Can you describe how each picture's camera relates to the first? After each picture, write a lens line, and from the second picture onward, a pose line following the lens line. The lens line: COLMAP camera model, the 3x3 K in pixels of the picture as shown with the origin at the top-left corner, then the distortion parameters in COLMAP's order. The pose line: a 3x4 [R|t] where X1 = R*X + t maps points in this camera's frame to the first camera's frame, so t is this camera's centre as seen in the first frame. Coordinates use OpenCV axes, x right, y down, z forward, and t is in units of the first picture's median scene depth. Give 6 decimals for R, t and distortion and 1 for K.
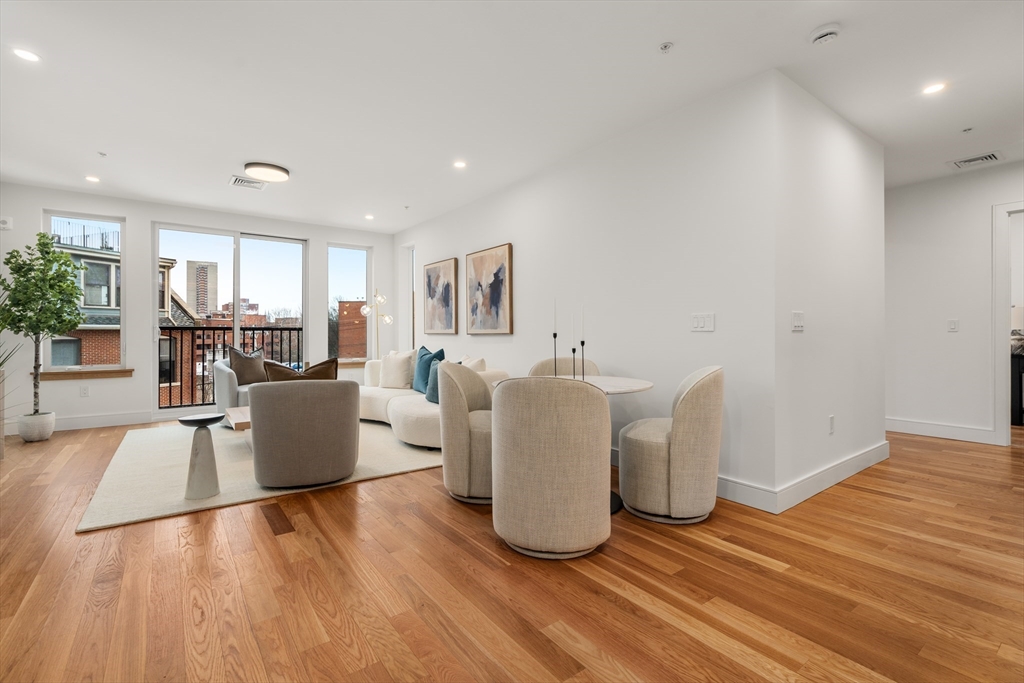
lens RADIAL K [[467.3, 0, 504.6], [0, 467.3, 326.2], [0, 0, 1]] dist [-0.005884, 0.001560]
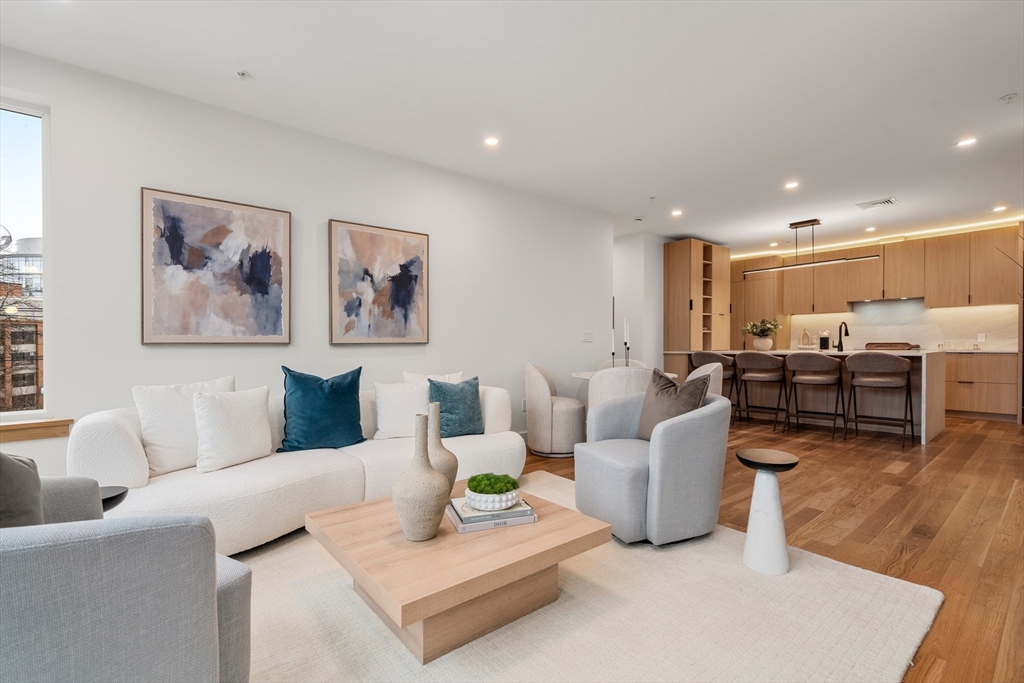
lens RADIAL K [[467.3, 0, 511.4], [0, 467.3, 351.6], [0, 0, 1]] dist [-0.005884, 0.001560]
pose [[-0.072050, -0.016837, 0.997259, -0.791605], [-0.012837, 0.999790, 0.015952, 0.014955], [-0.997318, -0.011652, -0.072251, 0.860728]]
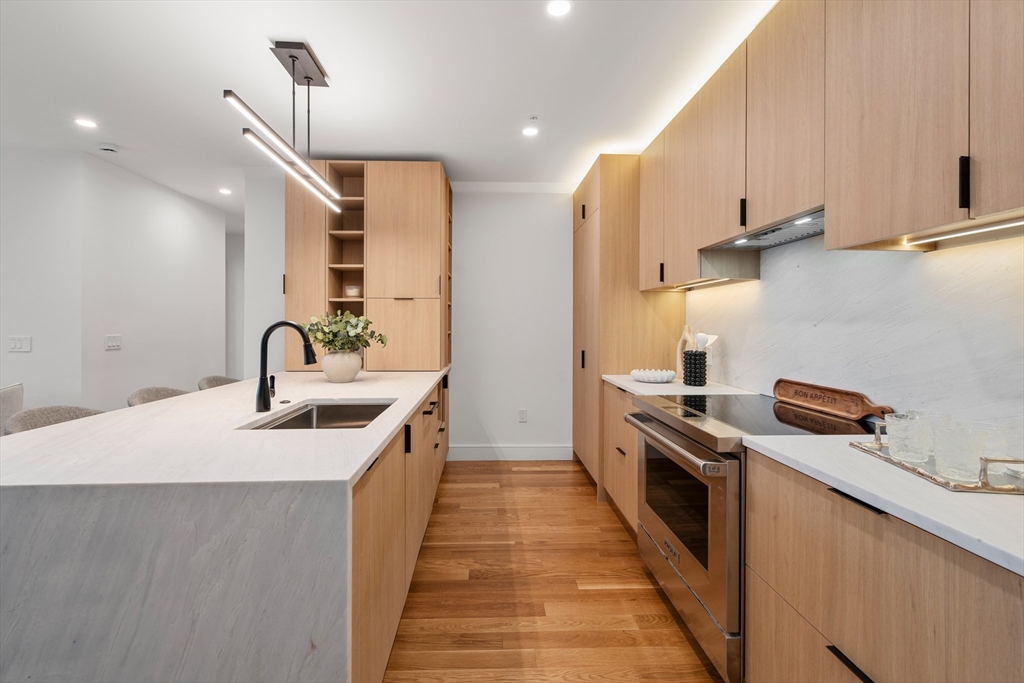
lens RADIAL K [[467.3, 0, 516.9], [0, 467.3, 322.5], [0, 0, 1]] dist [-0.005884, 0.001560]
pose [[0.545450, 0.003443, 0.838136, 0.081174], [-0.018272, 0.999803, 0.007784, -0.056593], [-0.837944, -0.019560, 0.545405, -0.404590]]
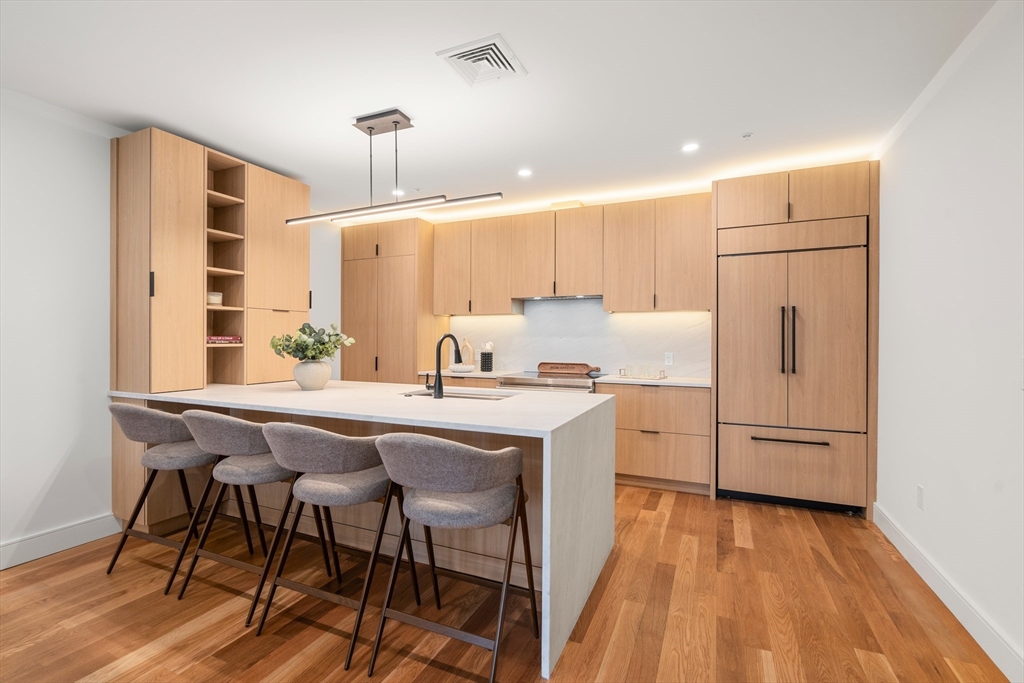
lens RADIAL K [[467.3, 0, 511.6], [0, 467.3, 339.0], [0, 0, 1]] dist [-0.005884, 0.001560]
pose [[-0.505430, -0.002481, 0.862864, -0.212030], [-0.022776, 0.999686, -0.010467, -0.040839], [-0.862567, -0.024943, -0.505327, 0.174704]]
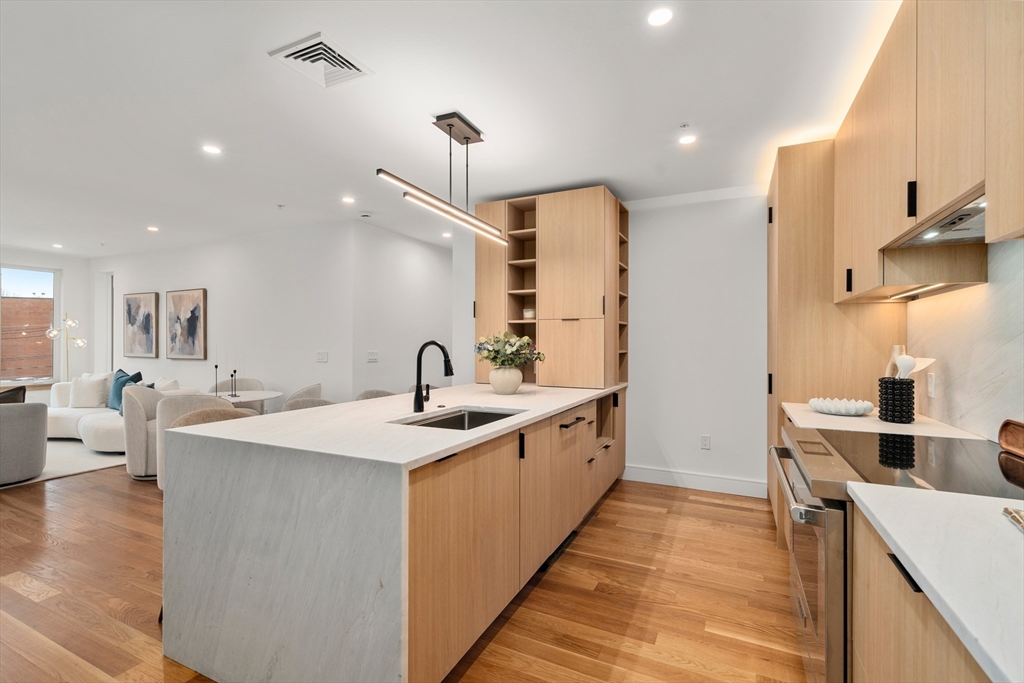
lens RADIAL K [[467.3, 0, 509.9], [0, 467.3, 339.2], [0, 0, 1]] dist [-0.005884, 0.001560]
pose [[0.881616, 0.005609, 0.471935, 0.139342], [-0.011803, 0.999879, 0.010166, -0.058532], [-0.471821, -0.014533, 0.881575, -0.491677]]
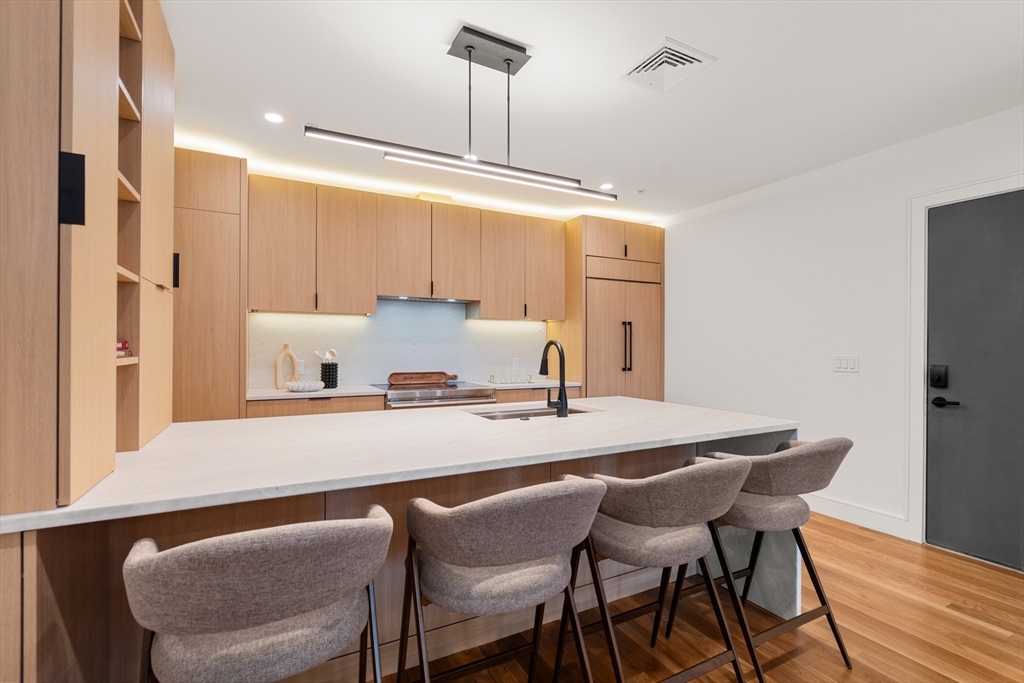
lens RADIAL K [[467.3, 0, 521.1], [0, 467.3, 344.6], [0, 0, 1]] dist [-0.005884, 0.001560]
pose [[-0.991477, -0.003998, 0.130224, 0.263693], [-0.007259, 0.999672, -0.024578, -0.035122], [-0.130083, -0.025314, -0.991180, 0.425474]]
